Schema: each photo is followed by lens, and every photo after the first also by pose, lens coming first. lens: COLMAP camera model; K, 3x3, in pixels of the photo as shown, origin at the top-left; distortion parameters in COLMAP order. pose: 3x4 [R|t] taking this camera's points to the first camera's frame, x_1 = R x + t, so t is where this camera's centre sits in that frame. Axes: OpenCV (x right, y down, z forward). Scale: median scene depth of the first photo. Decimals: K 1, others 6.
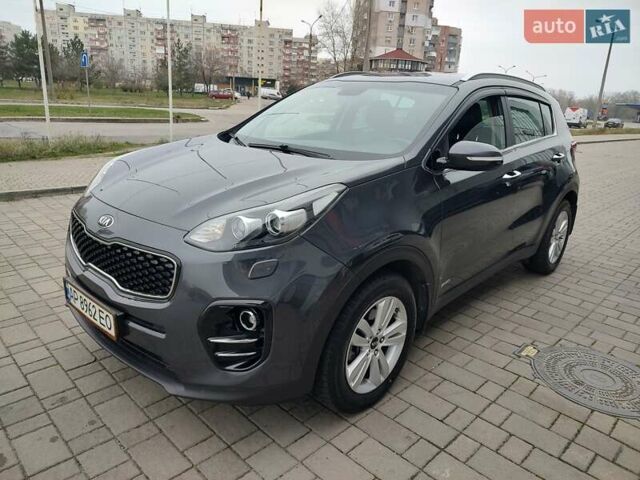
lens RADIAL K [[446.5, 0, 320.0], [0, 446.5, 240.0], [0, 0, 1]] dist [0.004080, -0.004737]
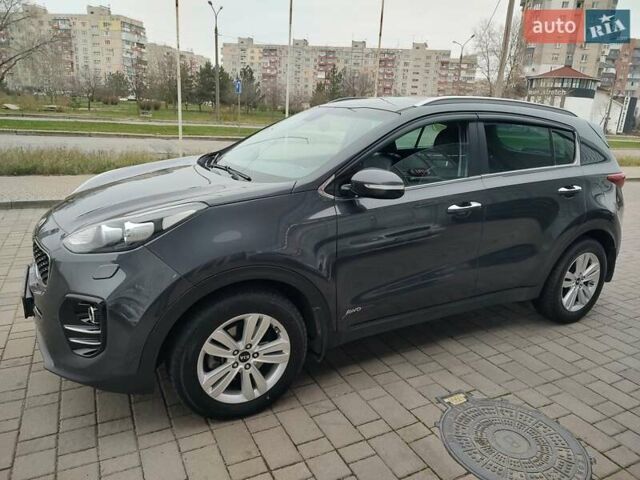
lens RADIAL K [[446.5, 0, 320.0], [0, 446.5, 240.0], [0, 0, 1]] dist [0.004080, -0.004737]
pose [[0.951278, 0.080365, -0.297676, 0.539095], [-0.093389, 0.995185, -0.029765, -0.024839], [0.293851, 0.056115, 0.954203, 0.036683]]
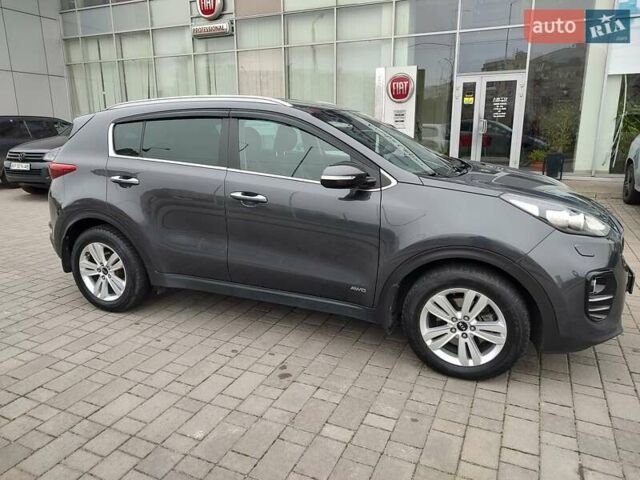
lens RADIAL K [[446.5, 0, 320.0], [0, 446.5, 240.0], [0, 0, 1]] dist [0.004080, -0.004737]
pose [[0.324211, 0.174747, -0.929704, 0.997906], [-0.223492, 0.969118, 0.104218, -0.030294], [0.919205, 0.173993, 0.353254, 0.173316]]
